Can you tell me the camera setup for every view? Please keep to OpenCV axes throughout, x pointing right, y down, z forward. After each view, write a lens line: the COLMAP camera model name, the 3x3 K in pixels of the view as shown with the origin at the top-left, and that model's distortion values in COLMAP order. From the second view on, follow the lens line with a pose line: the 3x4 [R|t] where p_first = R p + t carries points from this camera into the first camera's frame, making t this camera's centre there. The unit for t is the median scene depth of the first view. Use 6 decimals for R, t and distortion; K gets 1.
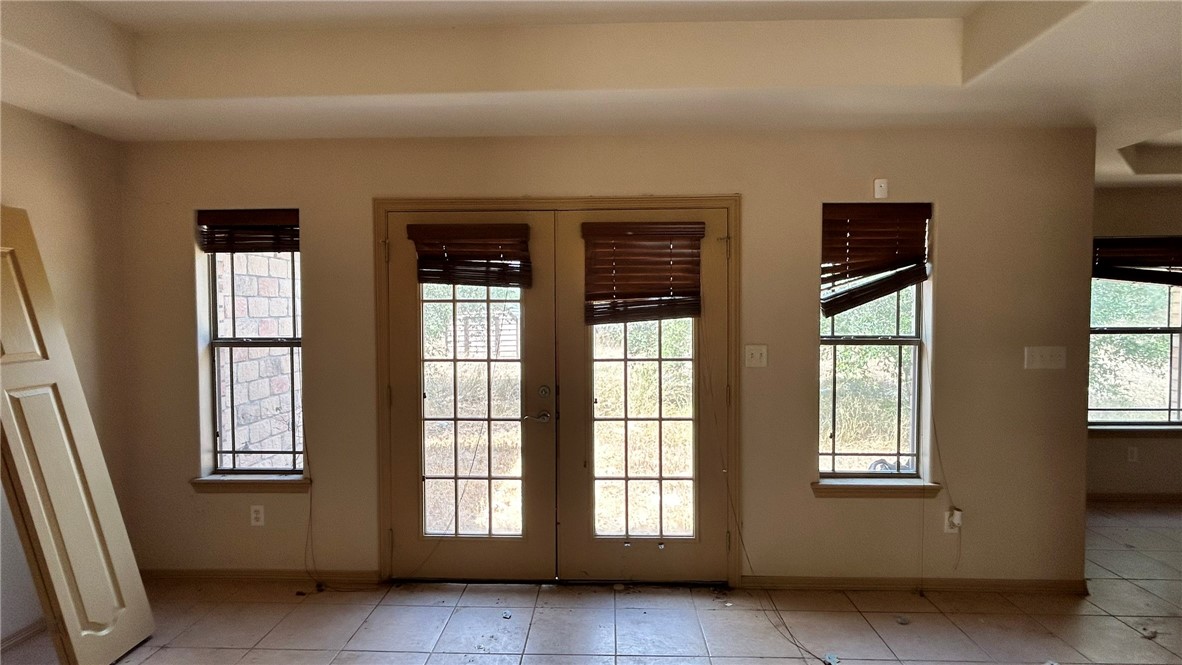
lens RADIAL K [[586.9, 0, 593.8], [0, 586.9, 330.4], [0, 0, 1]] dist [-0.000569, 0.001351]
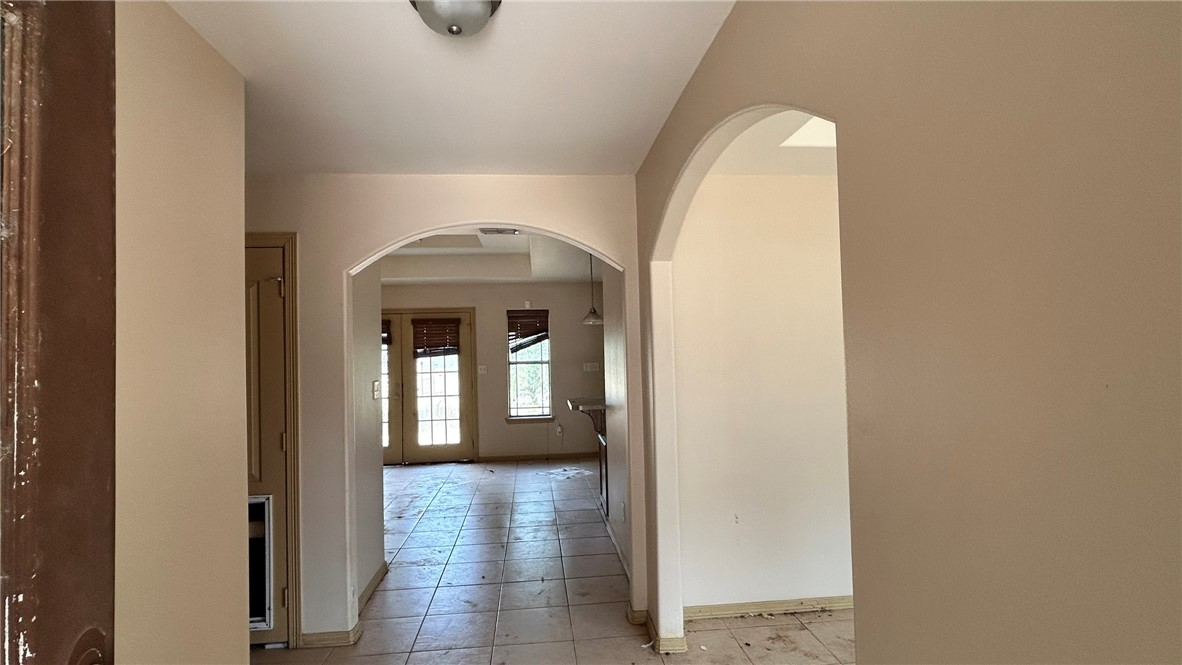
lens RADIAL K [[586.9, 0, 593.8], [0, 586.9, 330.4], [0, 0, 1]] dist [-0.000569, 0.001351]
pose [[0.985386, -0.016609, 0.169526, 0.320769], [0.028935, 0.997092, -0.070503, 0.068027], [-0.167862, 0.074378, 0.983001, -1.601965]]
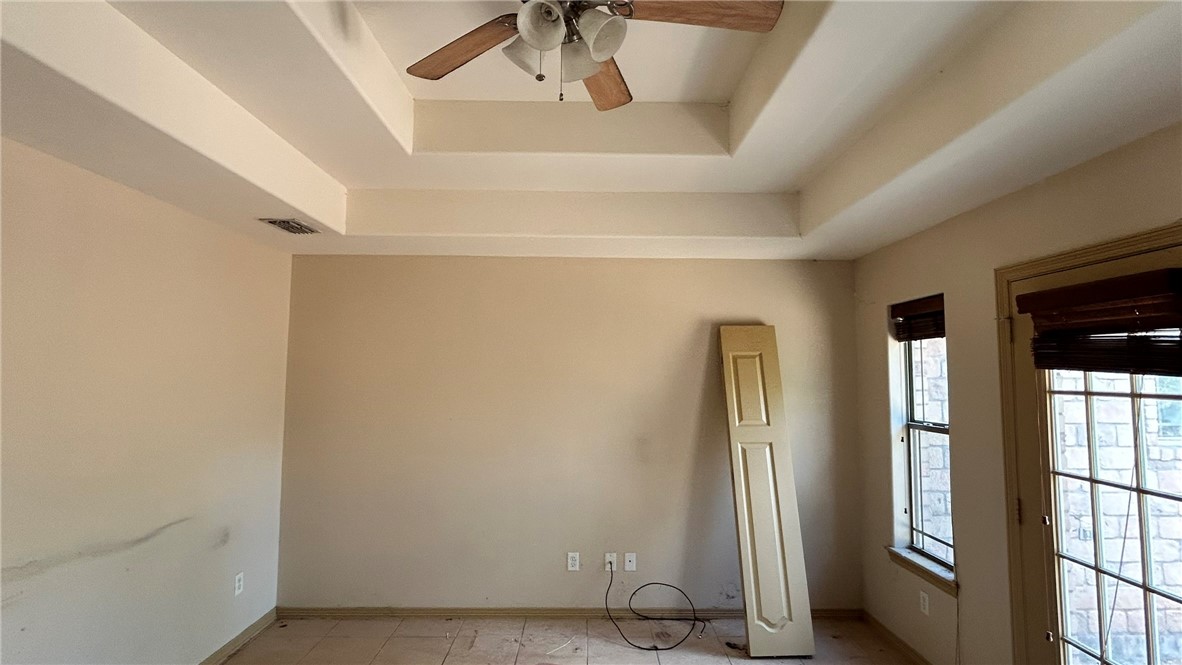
lens RADIAL K [[586.9, 0, 593.8], [0, 586.9, 330.4], [0, 0, 1]] dist [-0.000569, 0.001351]
pose [[0.052395, -0.073196, -0.995940, 0.434867], [-0.040604, 0.996329, -0.075361, -0.048955], [0.997801, 0.044388, 0.049230, 0.380047]]
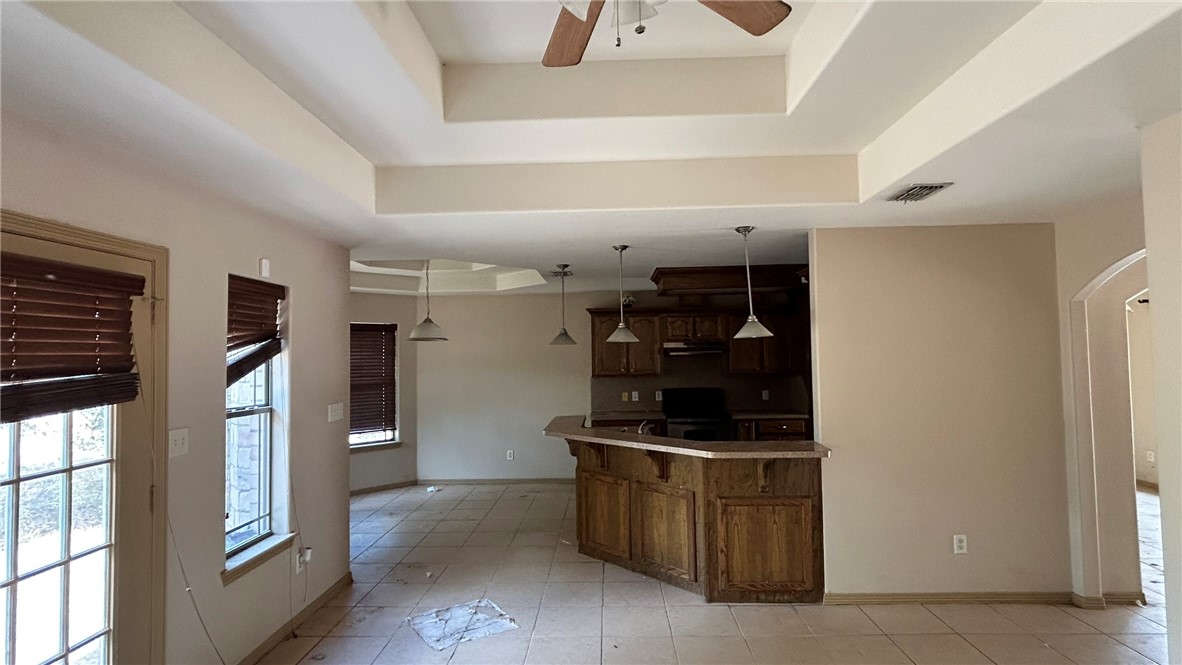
lens RADIAL K [[586.9, 0, 593.8], [0, 586.9, 330.4], [0, 0, 1]] dist [-0.000569, 0.001351]
pose [[-0.014771, 0.047561, 0.998759, -0.566194], [0.052694, 0.997517, -0.046723, -0.044649], [-0.998501, 0.051938, -0.017241, 0.408315]]
